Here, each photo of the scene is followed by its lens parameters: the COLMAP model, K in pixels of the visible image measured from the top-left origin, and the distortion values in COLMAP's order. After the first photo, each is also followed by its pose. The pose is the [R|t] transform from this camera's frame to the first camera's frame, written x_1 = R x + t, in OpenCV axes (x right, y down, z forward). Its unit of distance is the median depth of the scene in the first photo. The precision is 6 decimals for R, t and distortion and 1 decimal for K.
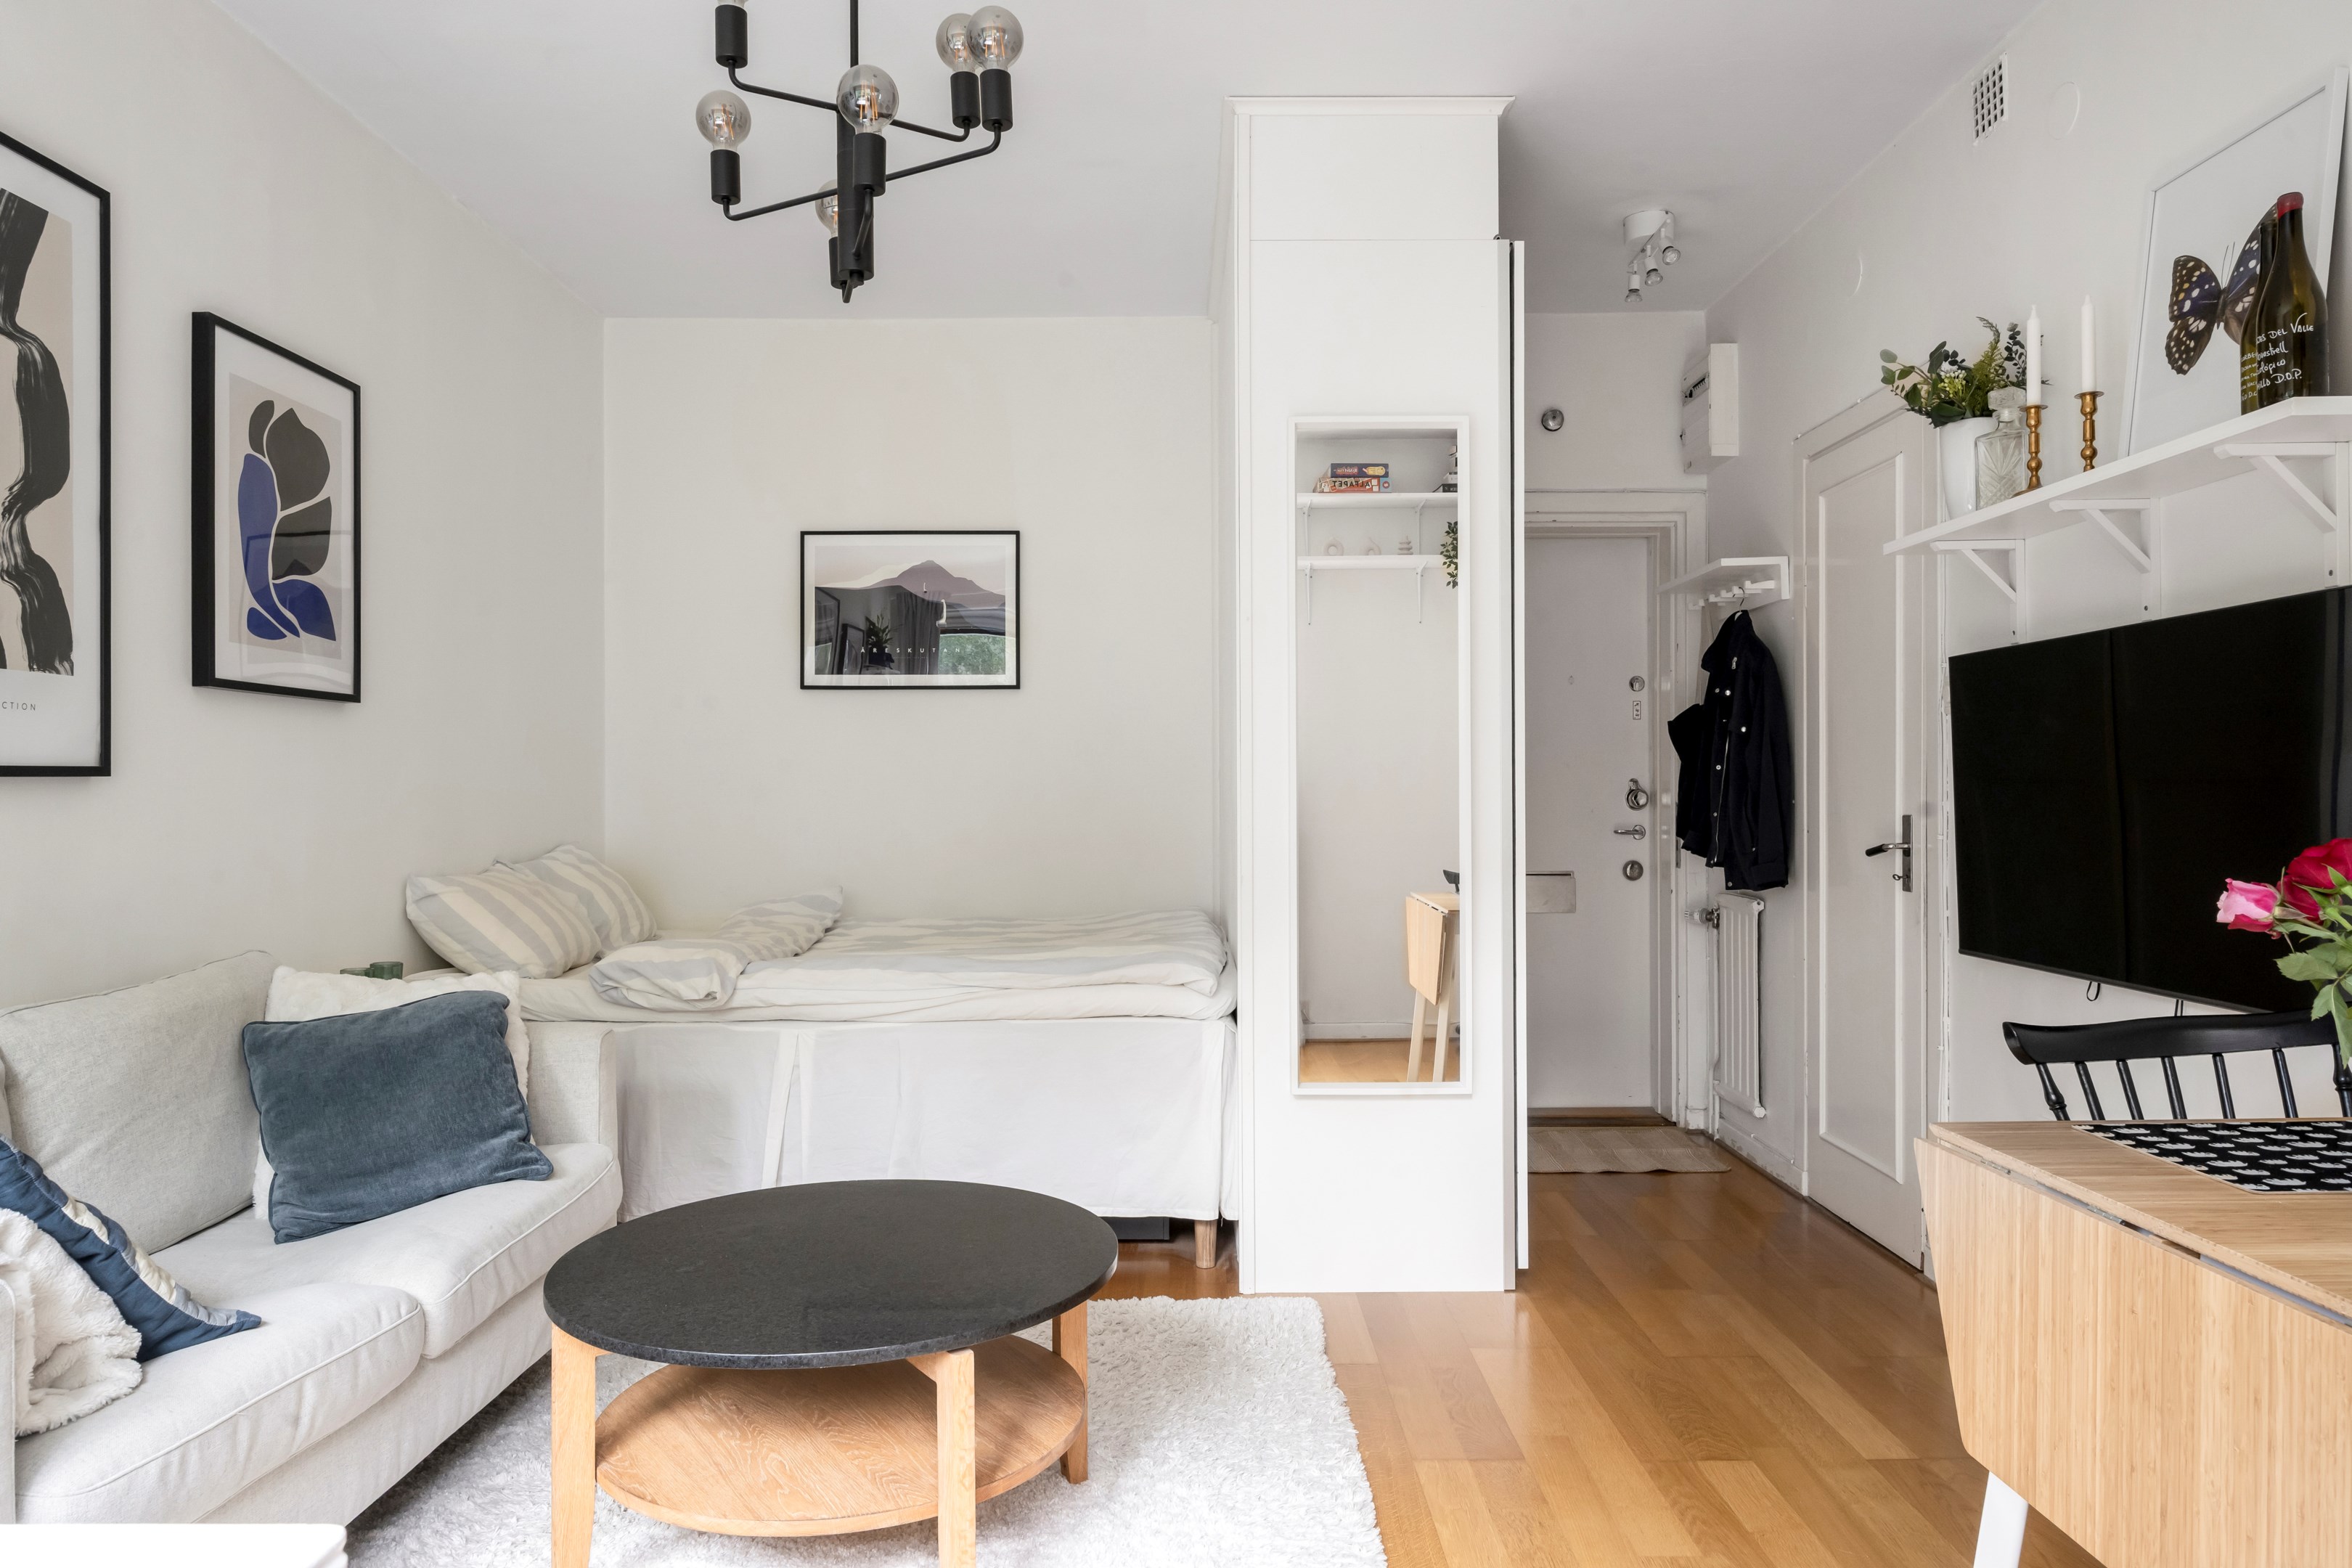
lens RADIAL K [[1482.2, 0, 1176.0], [0, 1482.2, 784.0], [0, 0, 1]] dist [-0.002340, 0.001034]
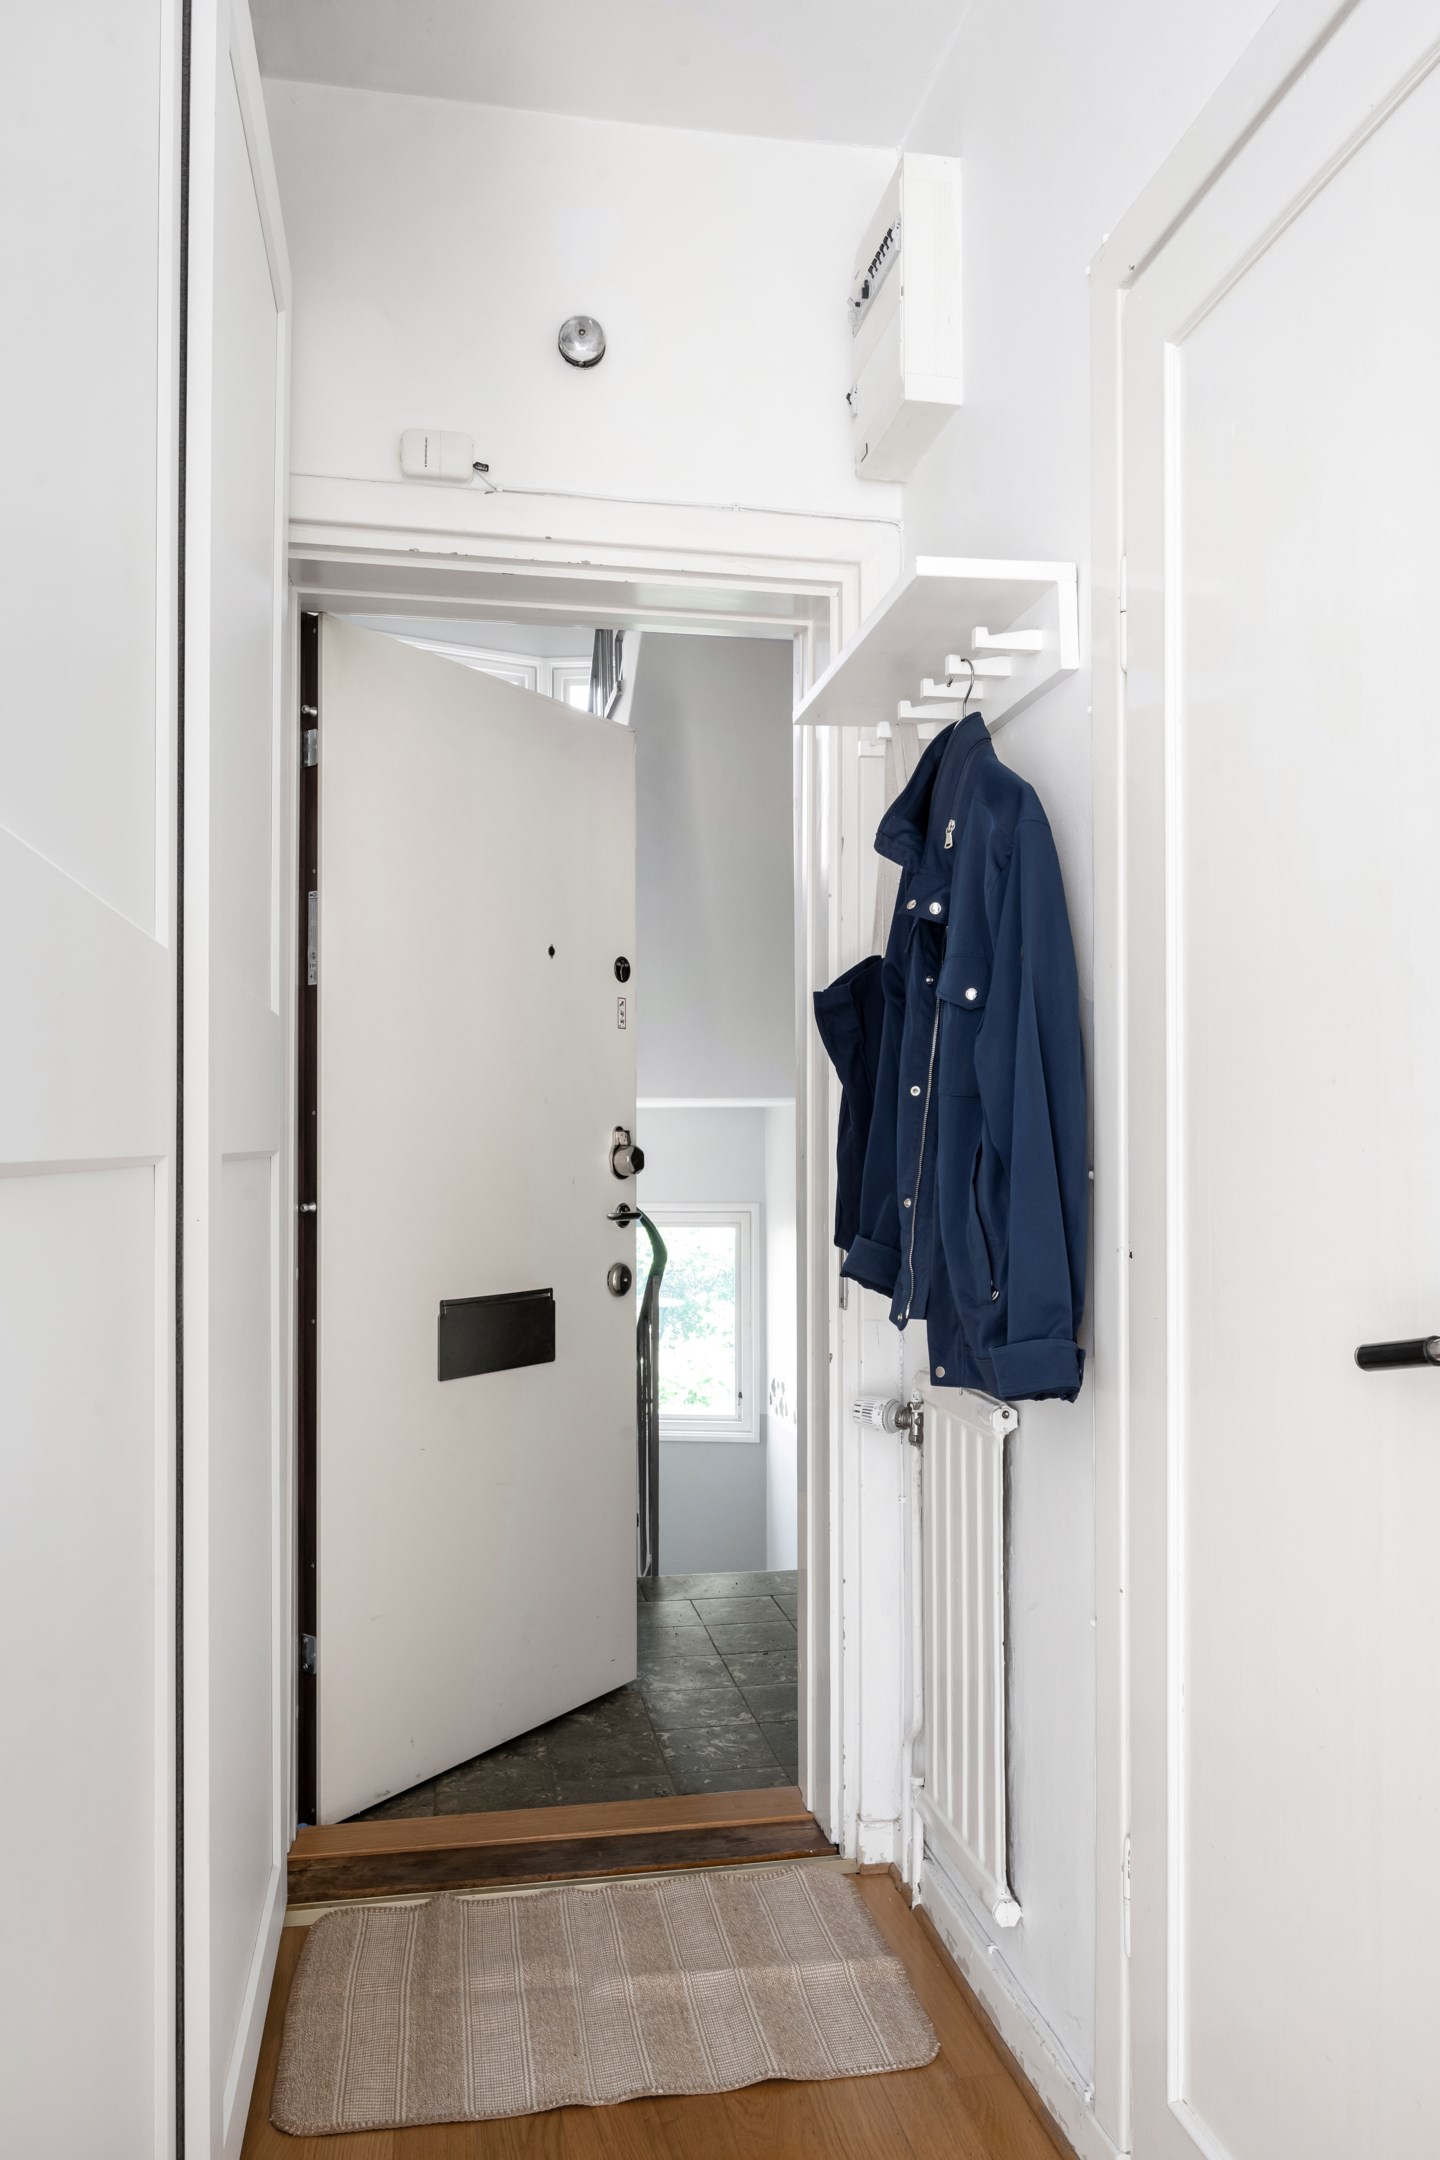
lens RADIAL K [[1479.9, 0, 720.0], [0, 1479.9, 1080.0], [0, 0, 1]] dist [-0.001641, 0.000310]
pose [[0.981692, 0.016476, 0.189760, 0.255673], [-0.008631, 0.999076, -0.042094, 0.004130], [-0.190278, 0.039685, 0.980928, 0.659987]]
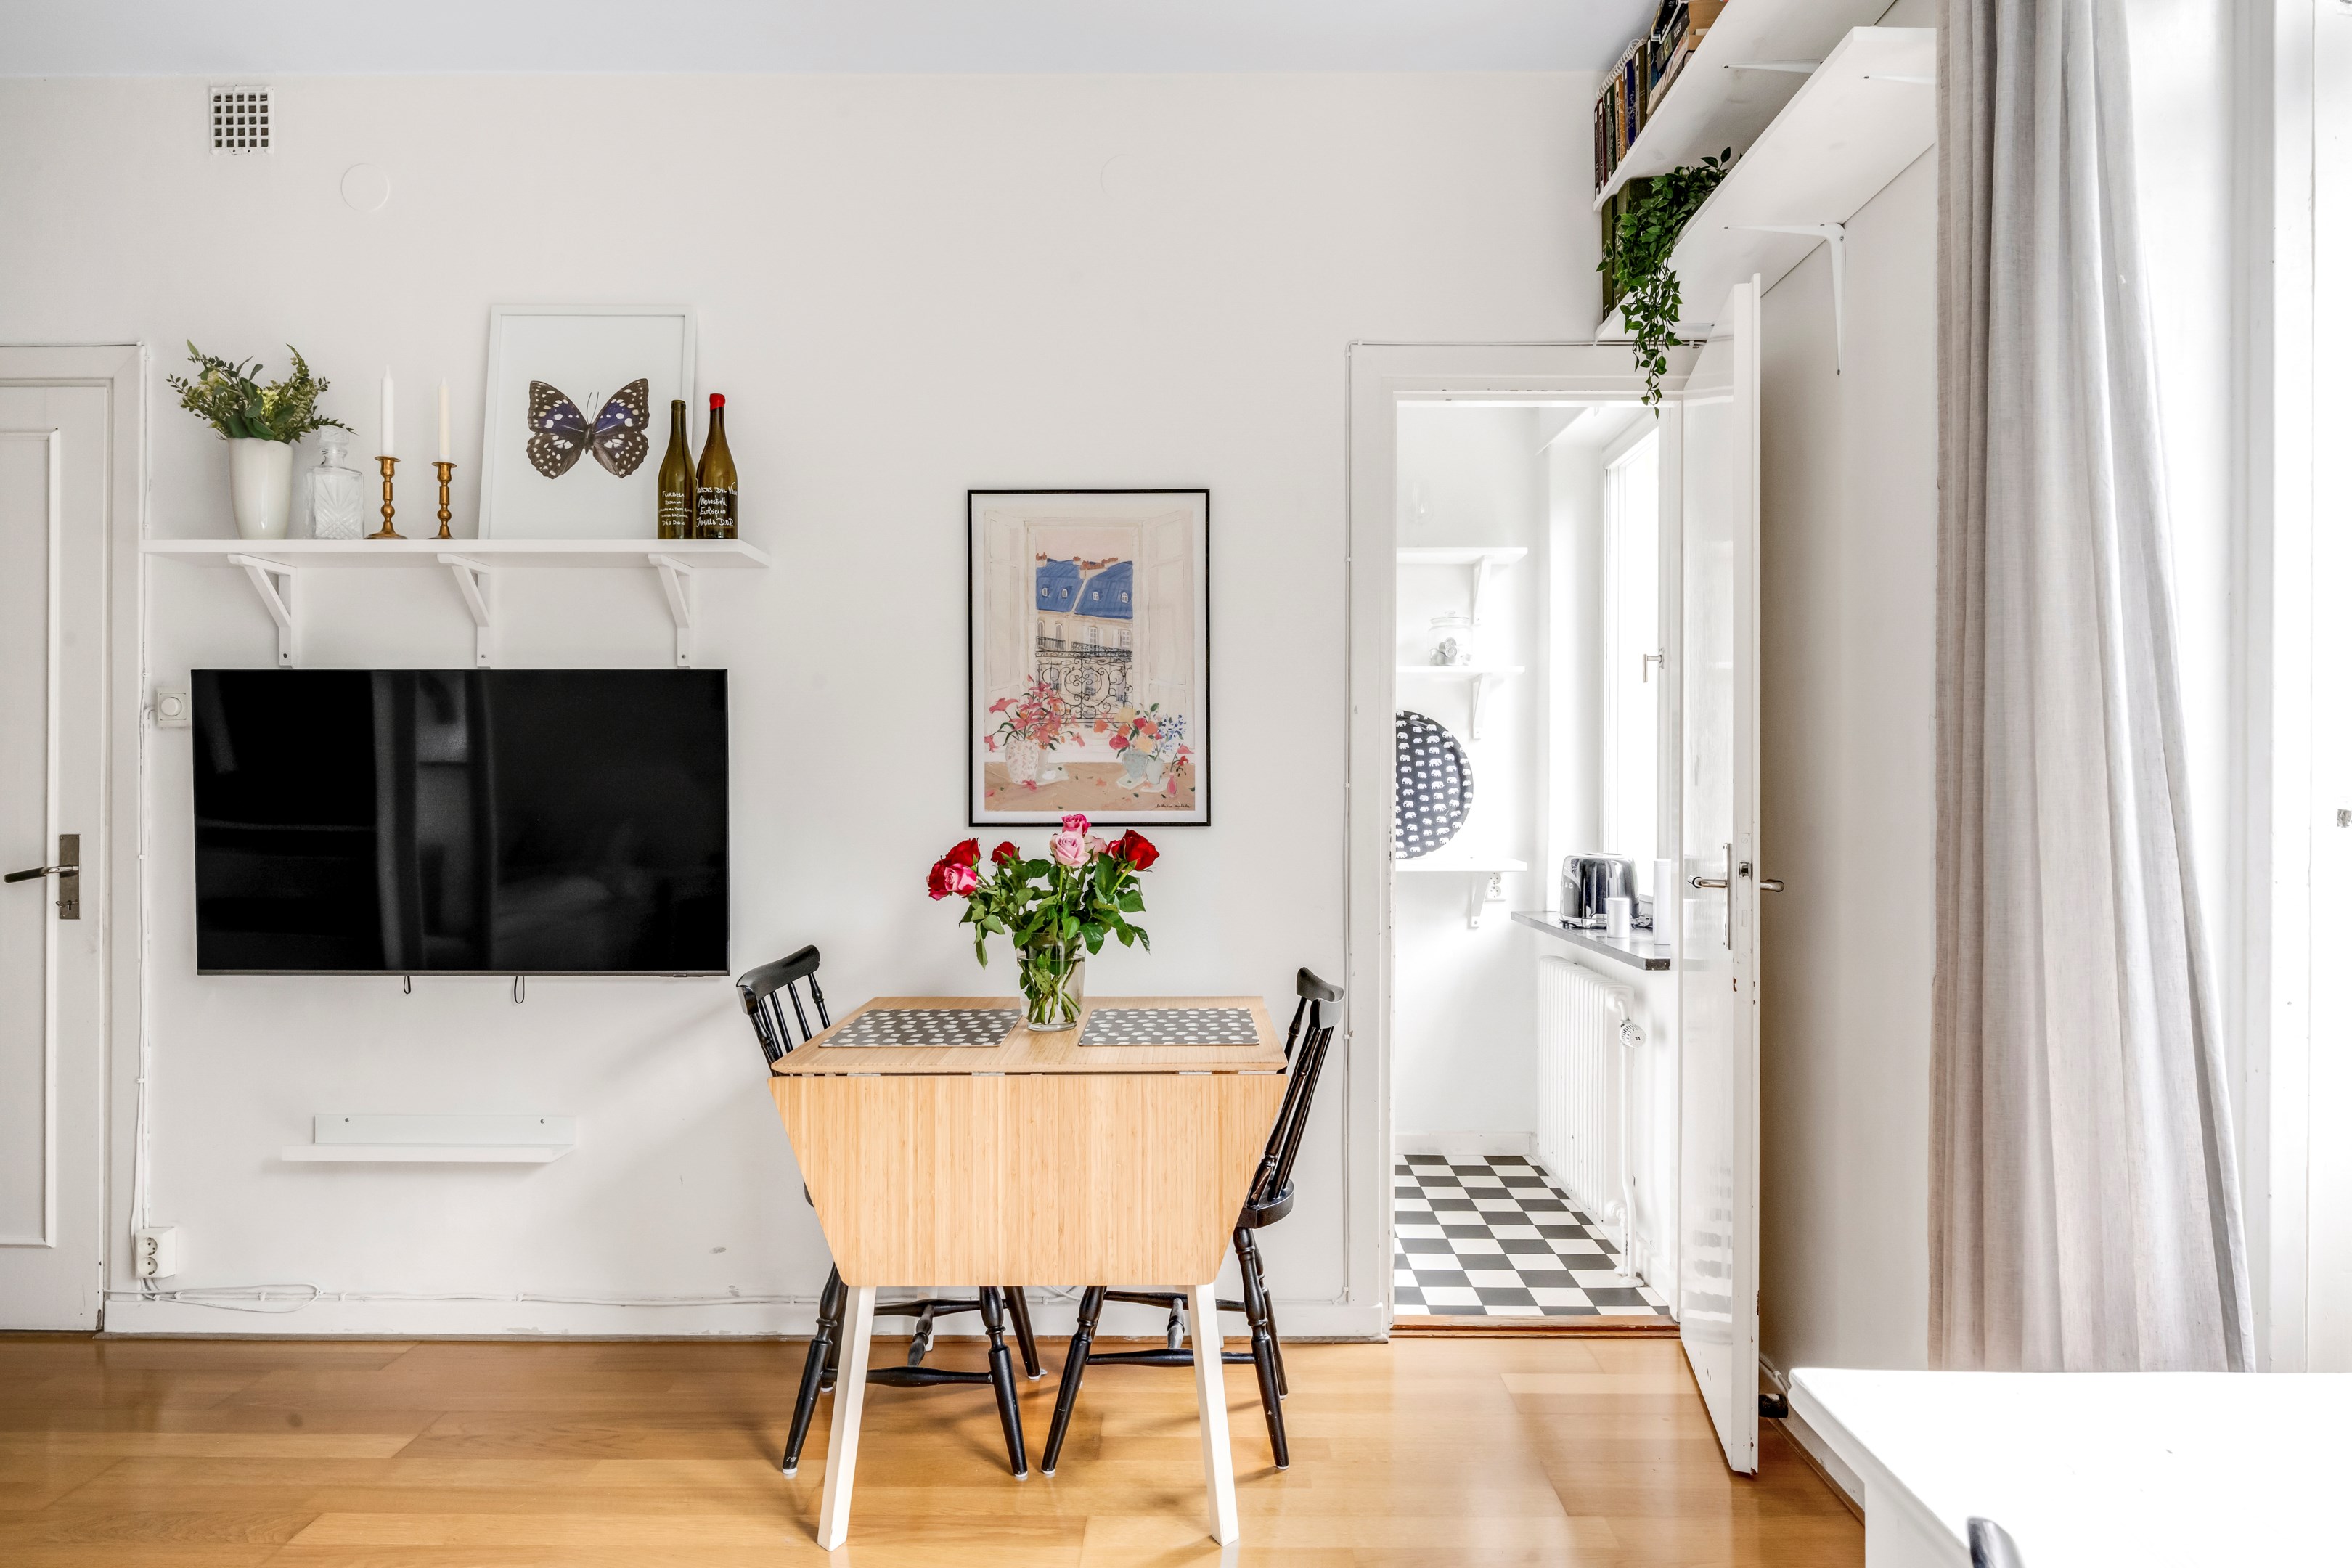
lens RADIAL K [[1482.2, 0, 1176.0], [0, 1482.2, 784.0], [0, 0, 1]] dist [-0.002340, 0.001034]
pose [[0.006815, 0.010142, 0.999925, -0.355319], [-0.007137, 0.999924, -0.010093, -0.004312], [-0.999951, -0.007068, 0.006887, 0.281244]]
